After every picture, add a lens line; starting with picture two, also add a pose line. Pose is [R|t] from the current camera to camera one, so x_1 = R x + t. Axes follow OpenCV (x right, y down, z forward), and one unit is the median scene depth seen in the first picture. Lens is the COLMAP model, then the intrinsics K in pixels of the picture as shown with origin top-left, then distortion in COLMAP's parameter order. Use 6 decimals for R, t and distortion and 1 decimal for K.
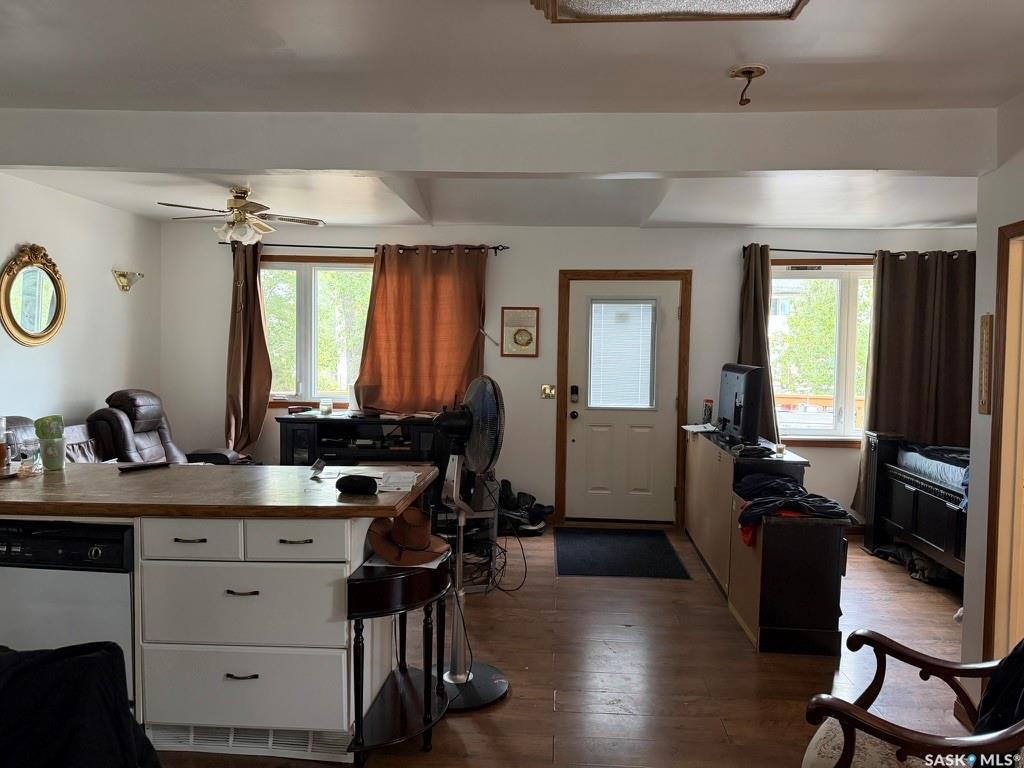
lens RADIAL K [[719.4, 0, 512.5], [0, 719.4, 380.9], [0, 0, 1]] dist [0.035998, -0.047705]
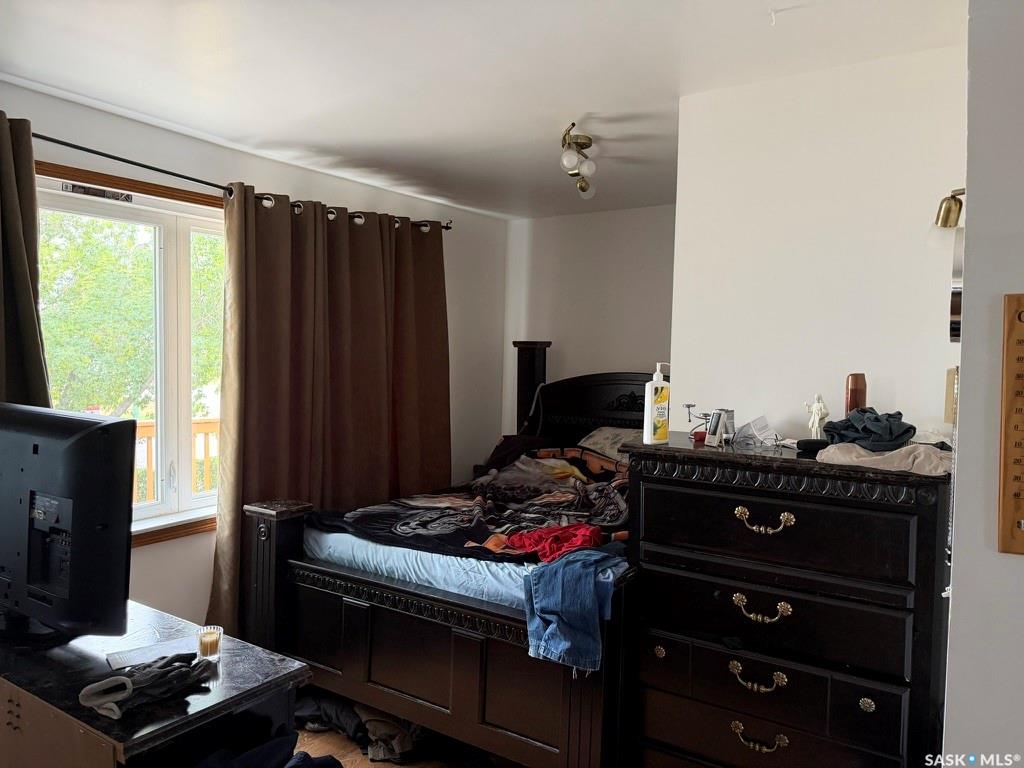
lens RADIAL K [[719.4, 0, 511.3], [0, 719.4, 378.1], [0, 0, 1]] dist [0.035998, -0.047705]
pose [[0.476842, -0.043906, 0.877892, 0.102024], [0.037906, 0.998850, 0.029366, -0.035472], [-0.878171, 0.019274, 0.477958, 0.541987]]
